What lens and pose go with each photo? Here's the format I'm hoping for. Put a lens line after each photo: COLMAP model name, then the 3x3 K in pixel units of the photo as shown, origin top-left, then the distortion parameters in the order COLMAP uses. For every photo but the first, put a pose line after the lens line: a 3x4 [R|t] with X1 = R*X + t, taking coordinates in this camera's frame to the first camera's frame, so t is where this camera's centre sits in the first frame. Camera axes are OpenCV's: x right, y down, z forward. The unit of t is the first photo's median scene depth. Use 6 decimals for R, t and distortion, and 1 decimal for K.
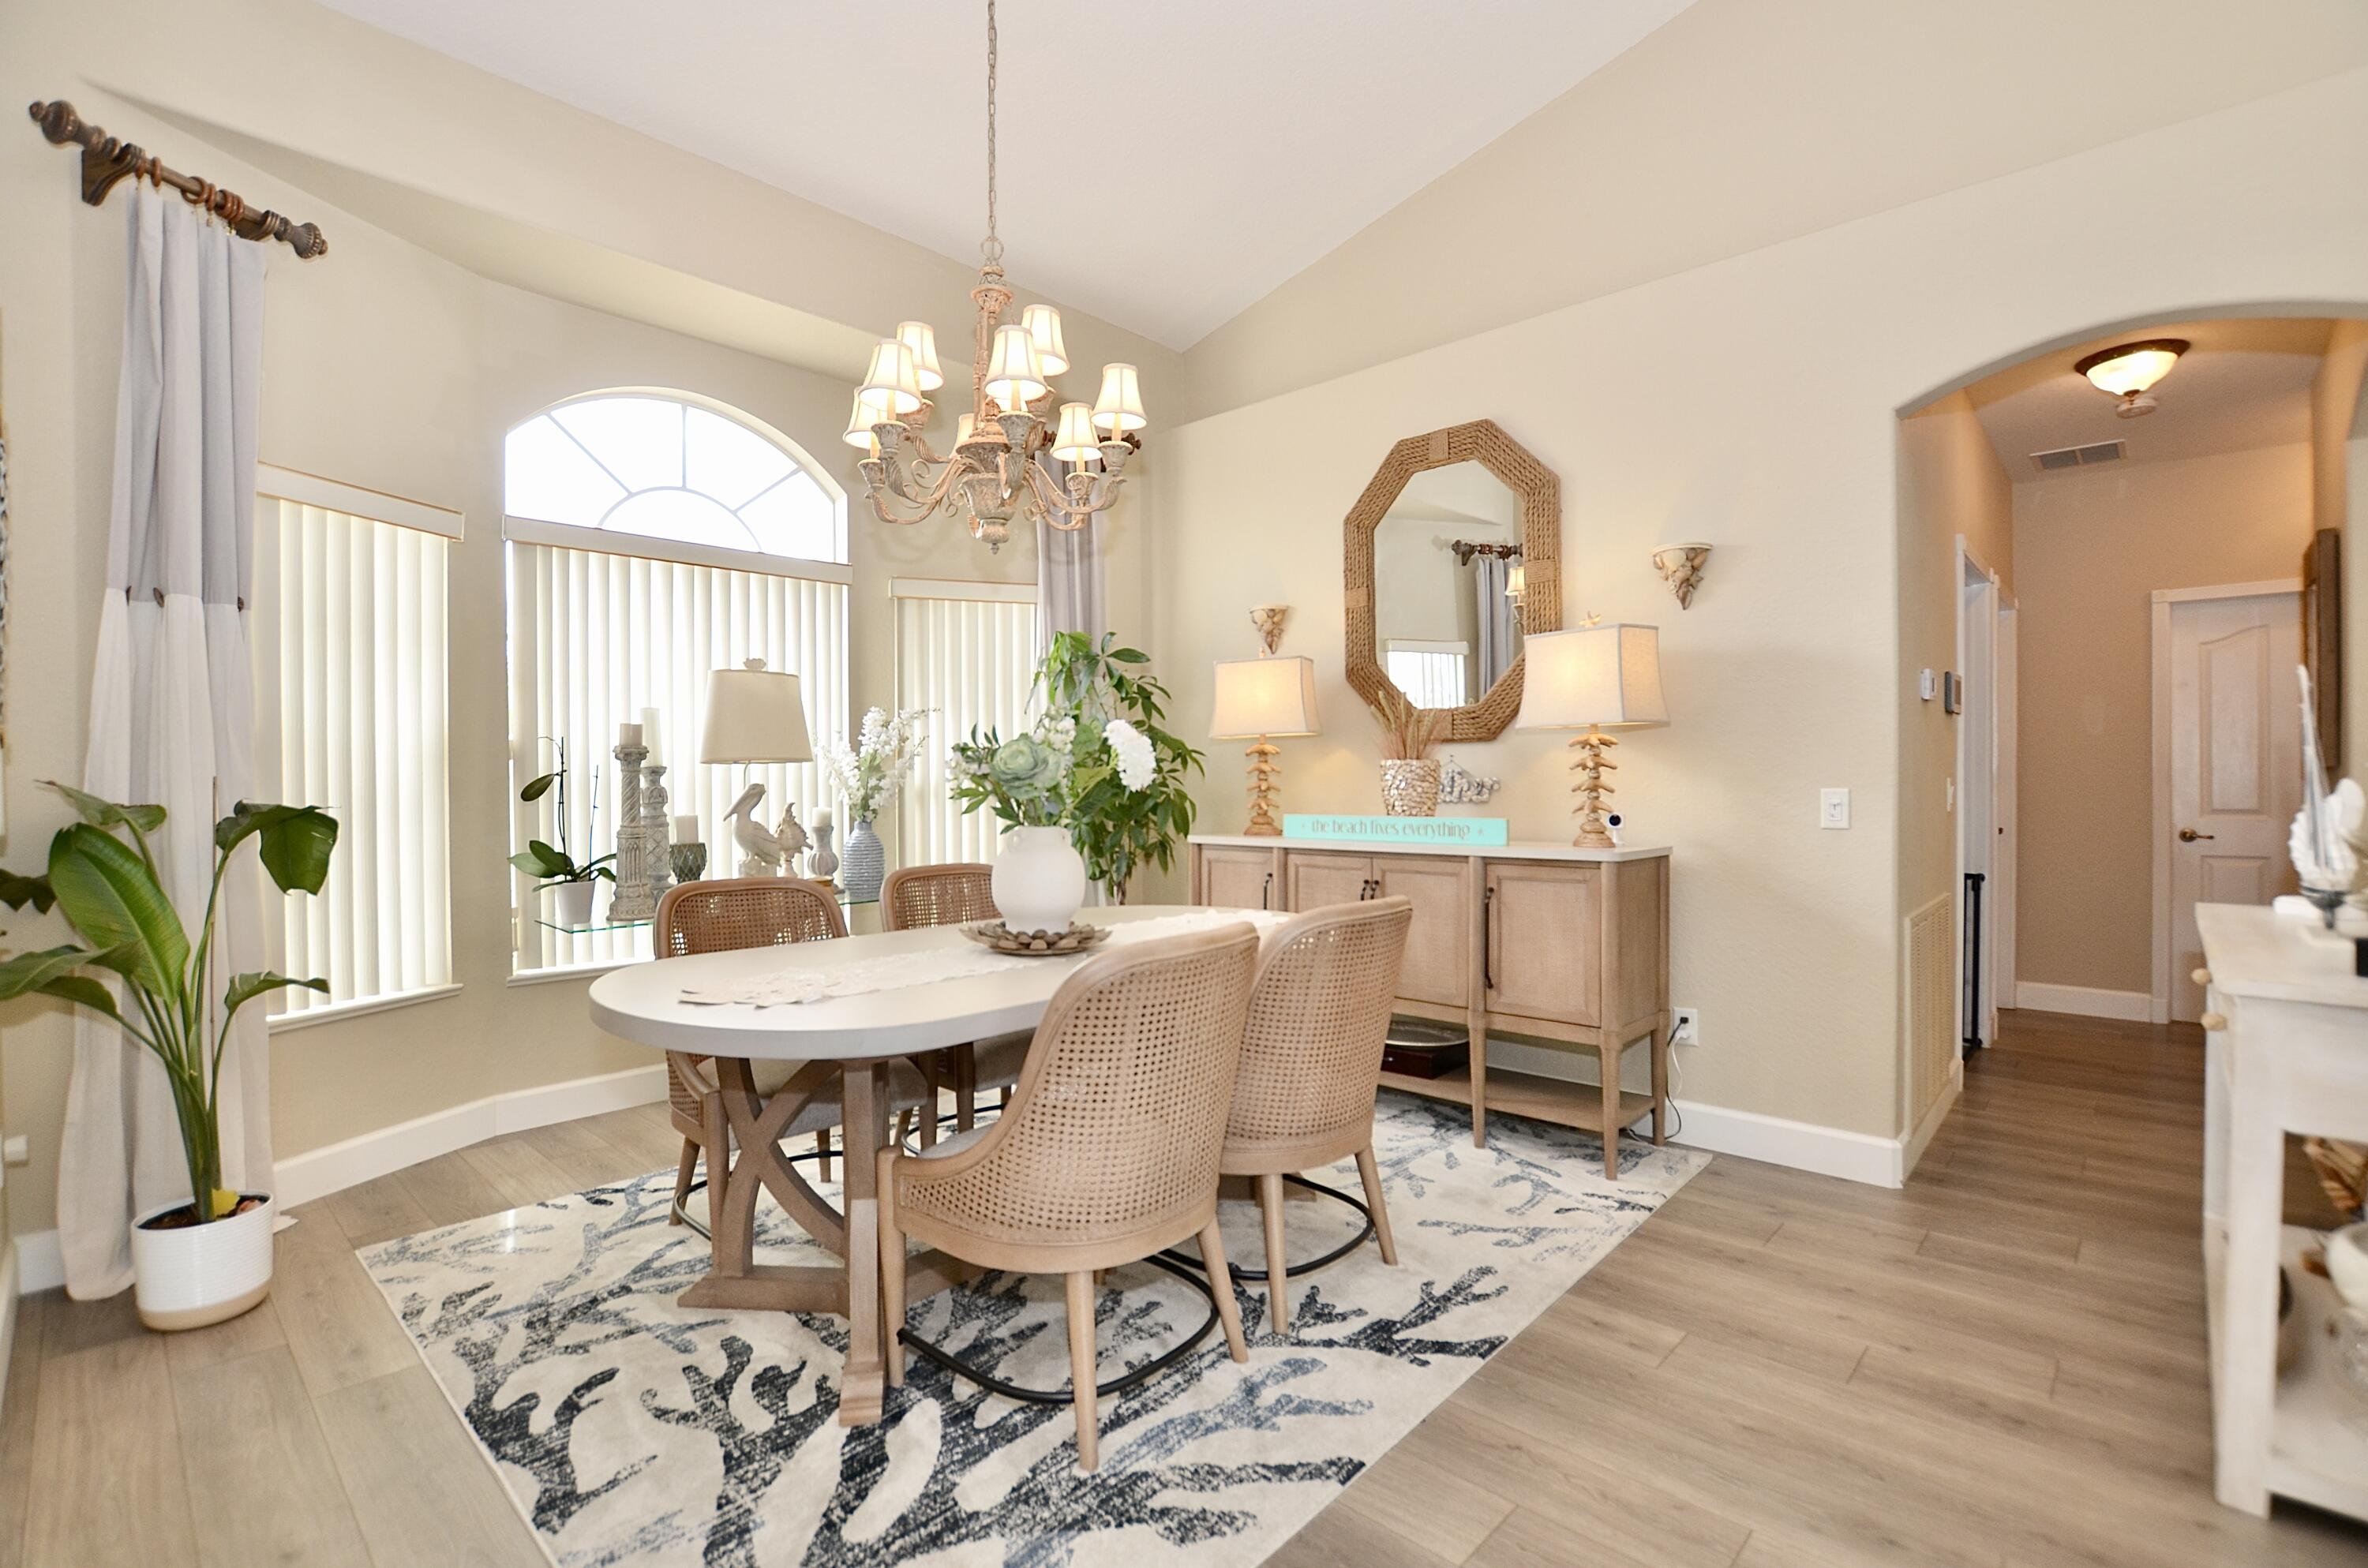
lens RADIAL K [[1063.5, 0, 1195.9], [0, 1063.5, 794.0], [0, 0, 1]] dist [-0.030161, 0.000693]
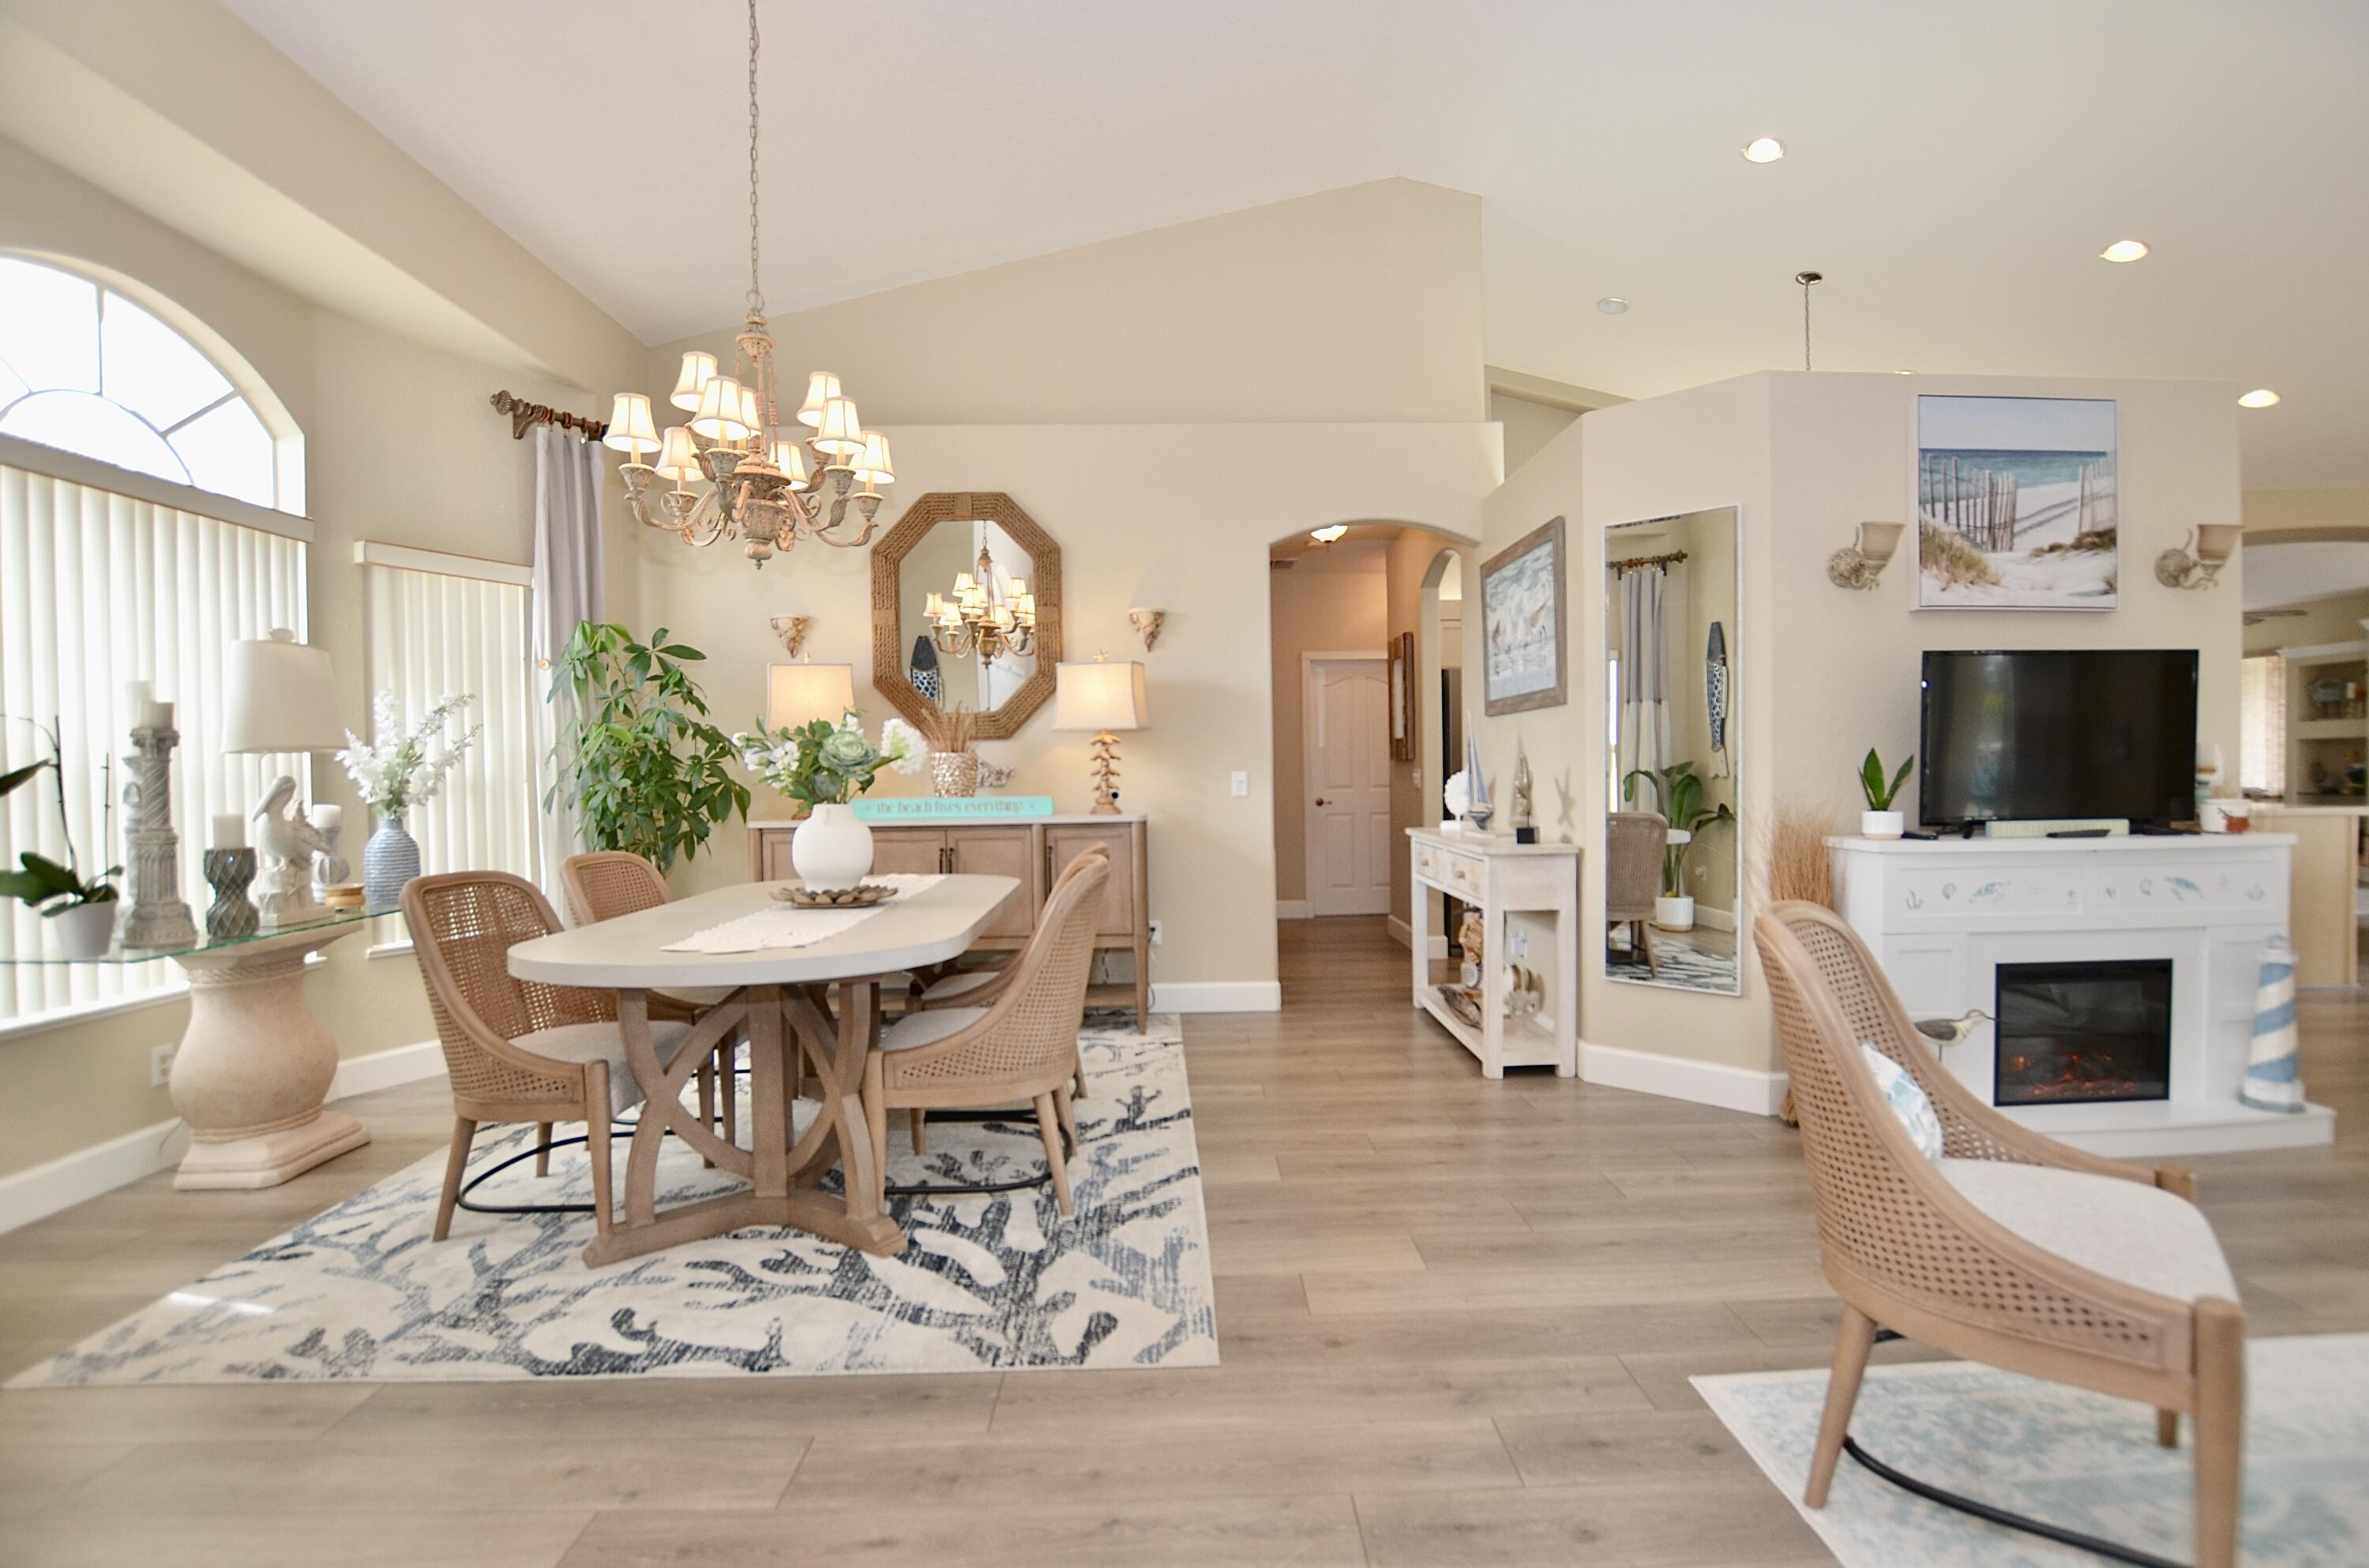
lens RADIAL K [[1081.8, 0, 1193.0], [0, 1081.8, 796.6], [0, 0, 1]] dist [-0.024668, 0.000374]
pose [[0.713936, -0.021482, 0.699881, -0.613505], [0.019728, 0.999750, 0.010563, 0.014173], [-0.699933, 0.006266, 0.714181, -0.140545]]
